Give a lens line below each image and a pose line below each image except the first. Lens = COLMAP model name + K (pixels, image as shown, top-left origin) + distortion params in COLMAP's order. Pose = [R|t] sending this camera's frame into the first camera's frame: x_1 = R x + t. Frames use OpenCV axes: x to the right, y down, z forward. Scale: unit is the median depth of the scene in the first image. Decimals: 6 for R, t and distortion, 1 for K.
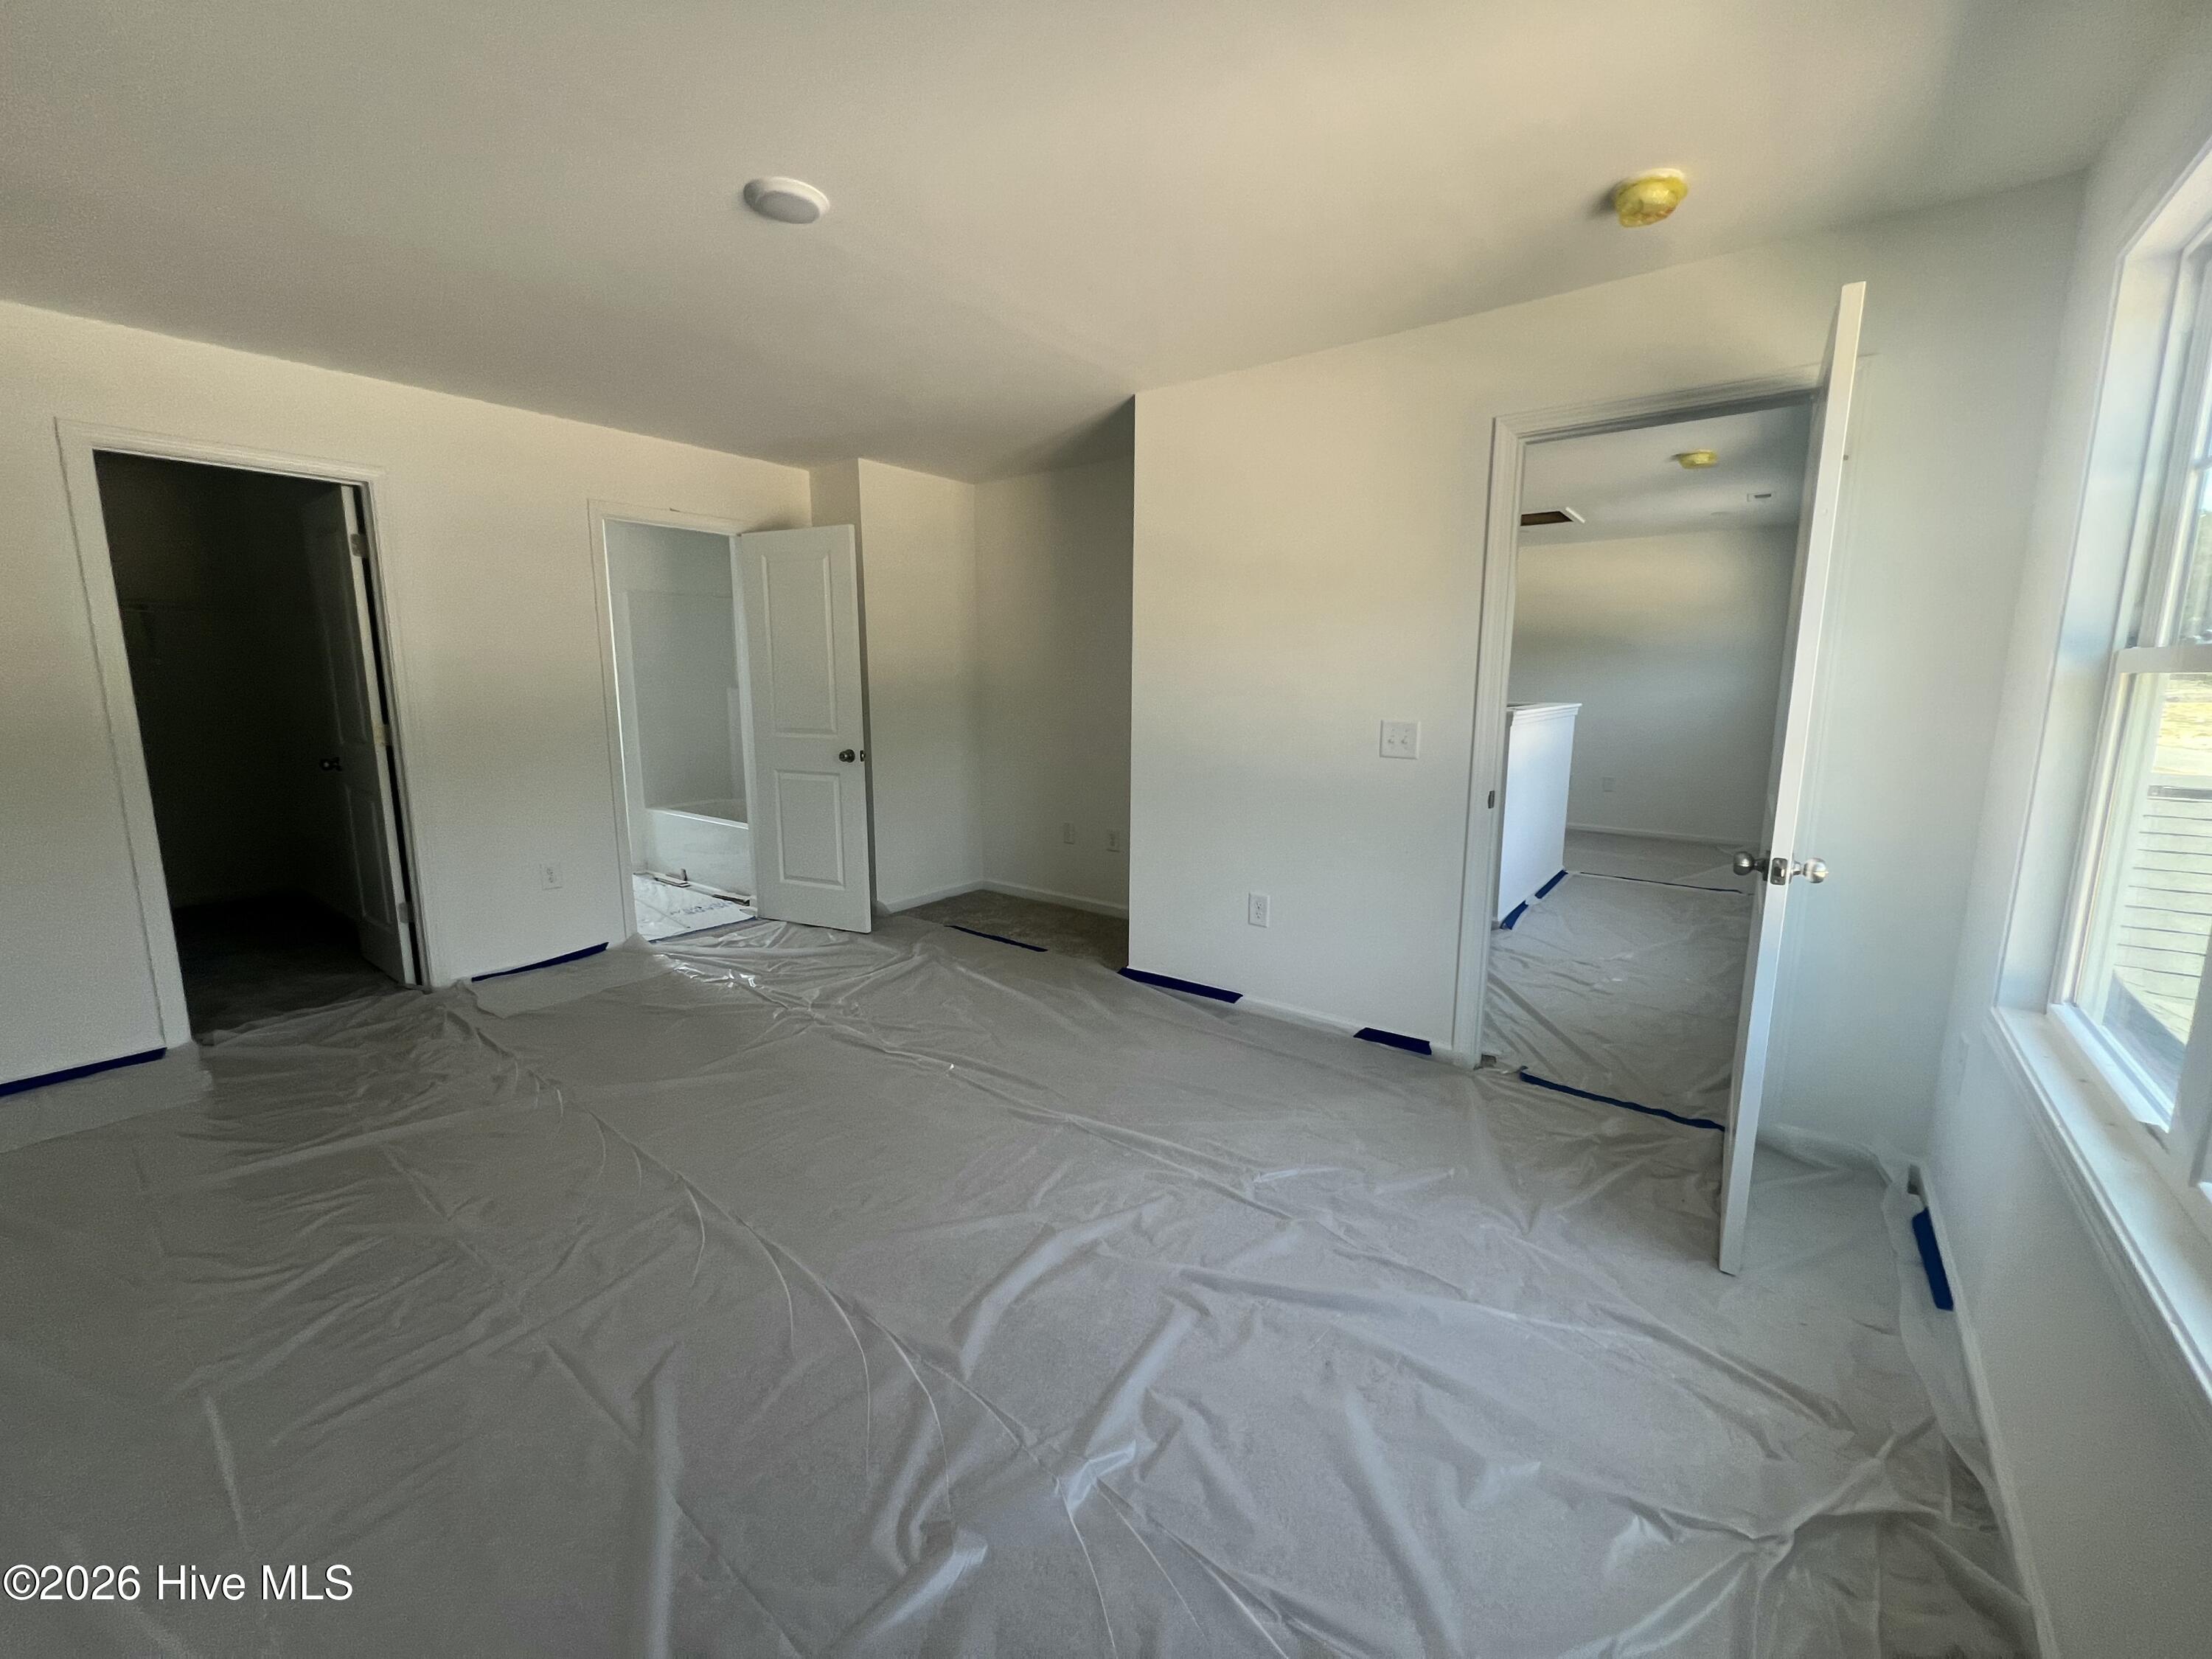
lens RADIAL K [[888.5, 0, 1106.0], [0, 888.5, 829.5], [0, 0, 1]] dist [-0.000555, -0.000258]
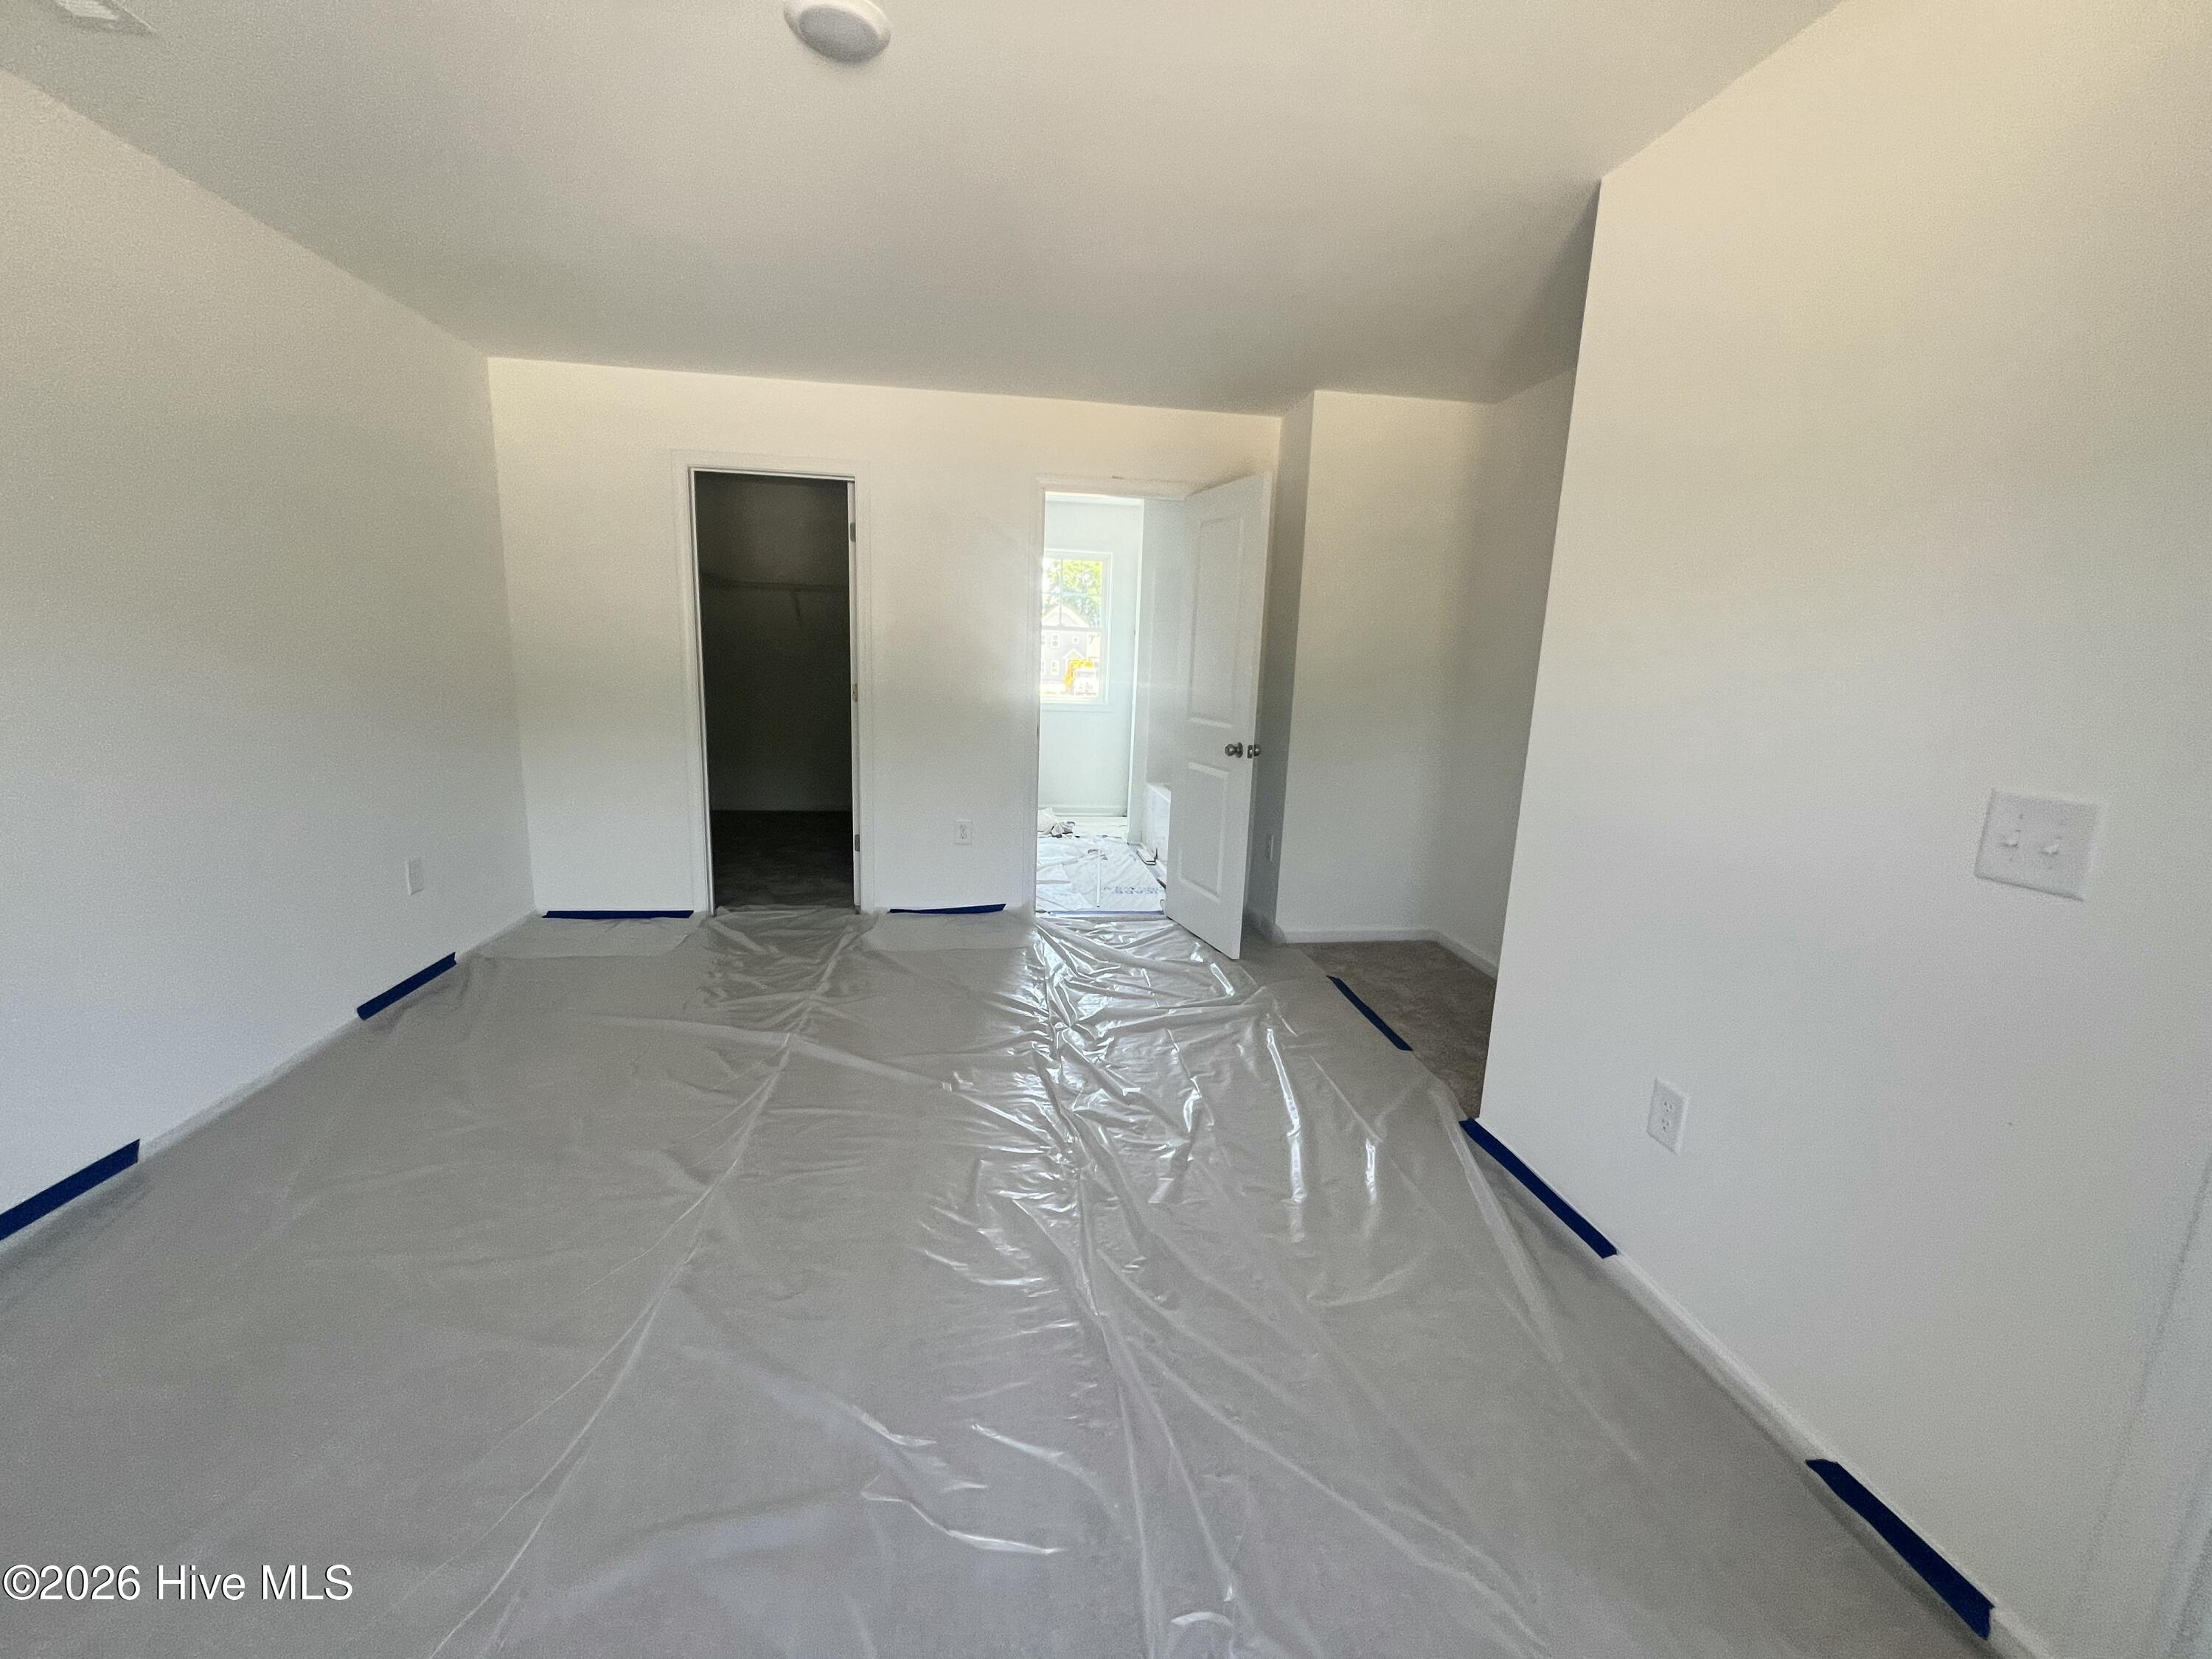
lens RADIAL K [[888.5, 0, 1106.0], [0, 888.5, 829.5], [0, 0, 1]] dist [-0.000555, -0.000258]
pose [[0.711907, 0.160716, -0.683637, 0.244546], [-0.152276, 0.985628, 0.073138, -0.058685], [0.685566, 0.052034, 0.726148, 0.346556]]
